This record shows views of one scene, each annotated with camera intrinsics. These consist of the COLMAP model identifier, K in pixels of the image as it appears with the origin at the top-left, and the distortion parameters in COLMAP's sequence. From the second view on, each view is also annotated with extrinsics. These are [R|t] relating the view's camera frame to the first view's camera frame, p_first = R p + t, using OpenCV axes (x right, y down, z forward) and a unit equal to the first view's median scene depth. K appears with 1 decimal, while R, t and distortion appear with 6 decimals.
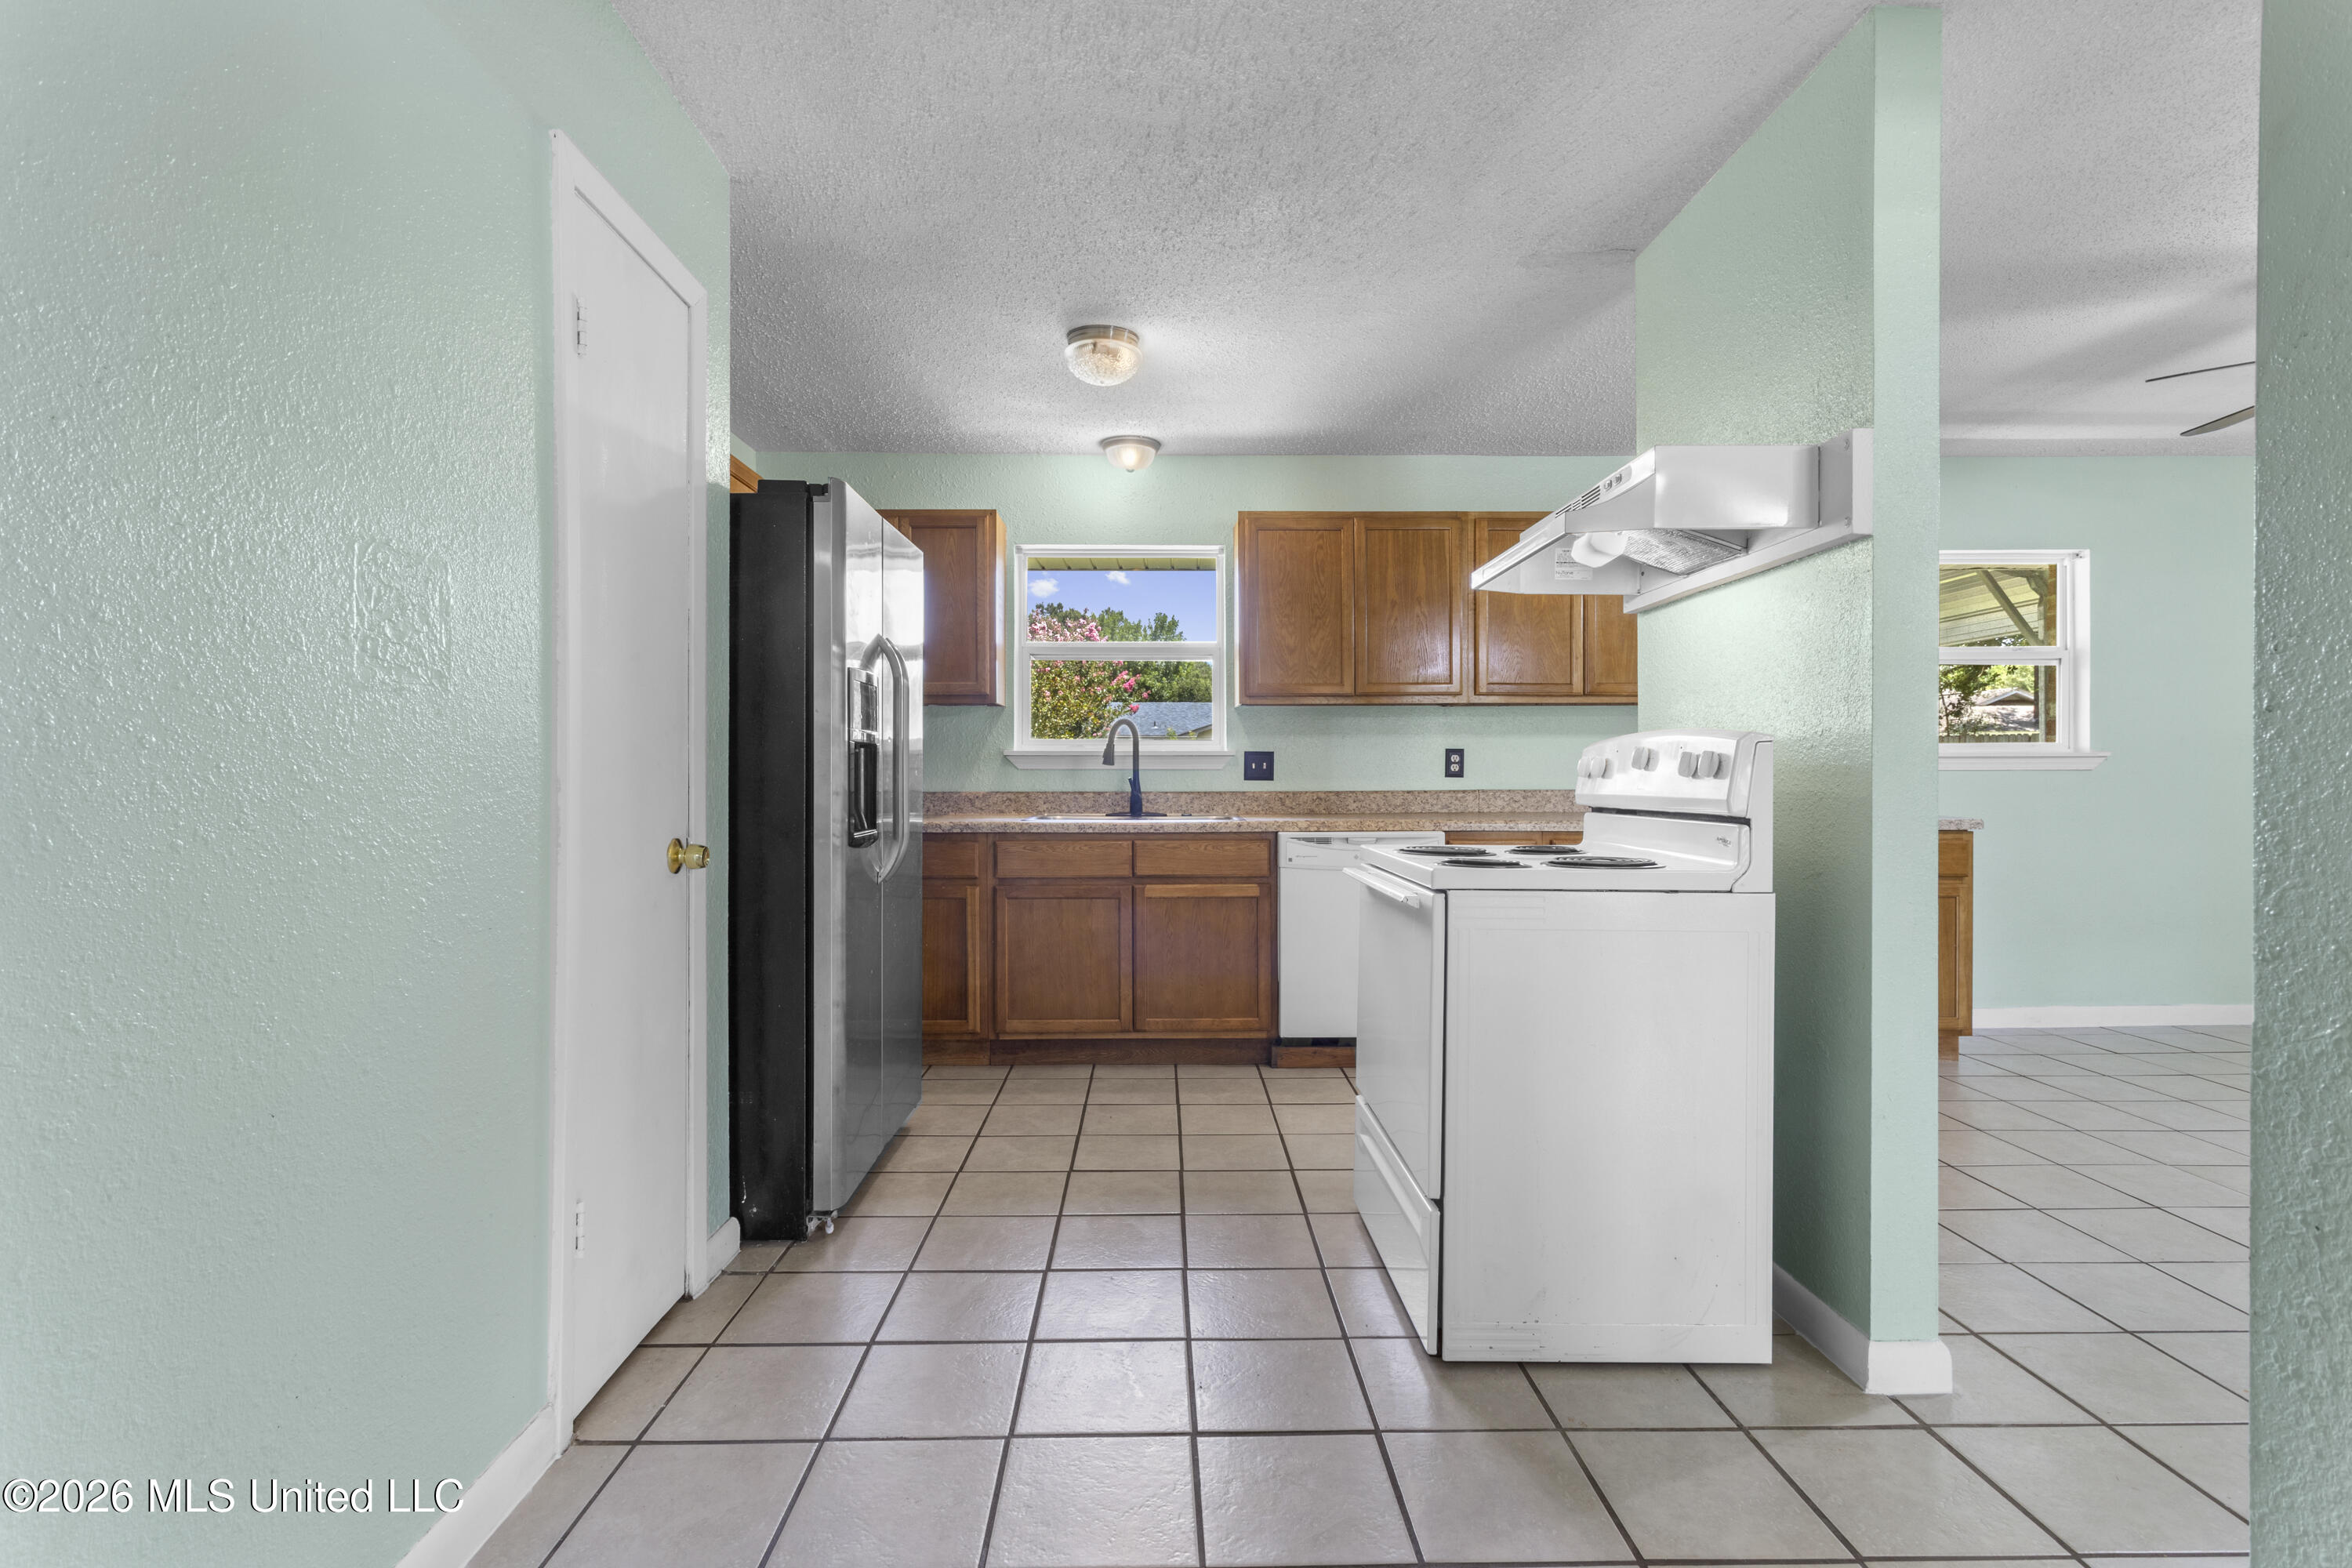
lens RADIAL K [[1107.5, 0, 1170.2], [0, 1107.5, 773.0], [0, 0, 1]] dist [0.000475, 0.000547]
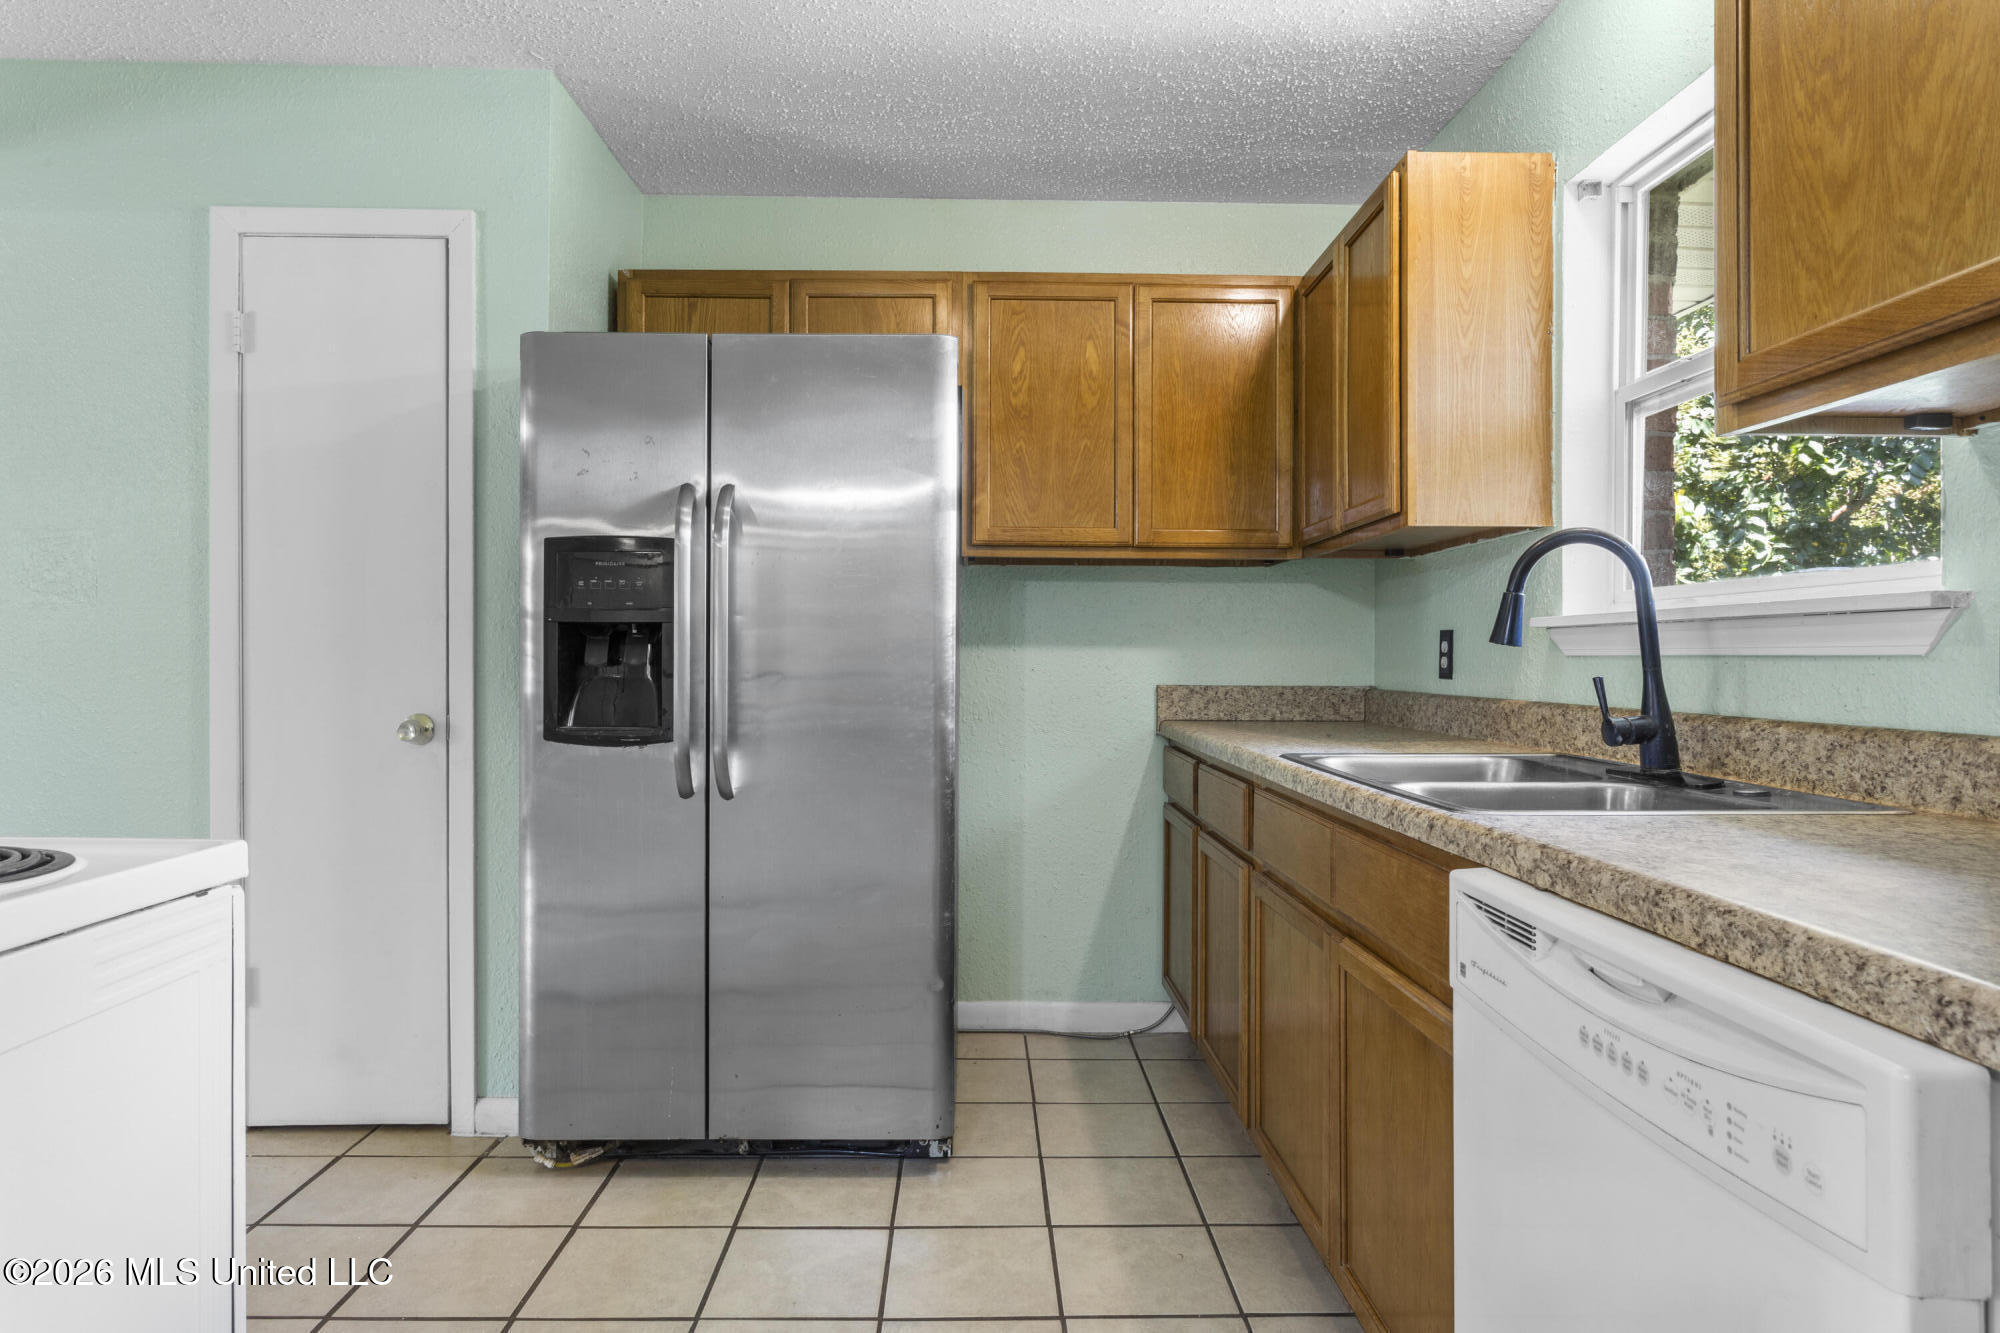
lens RADIAL K [[1144.8, 0, 986.1], [0, 1144.8, 662.8], [0, 0, 1]] dist [-0.007549, 0.000657]
pose [[0.001436, 0.004199, -0.999990, 0.386401], [-0.007451, 0.999963, 0.004188, -0.000879], [0.999971, 0.007444, 0.001467, 0.817355]]
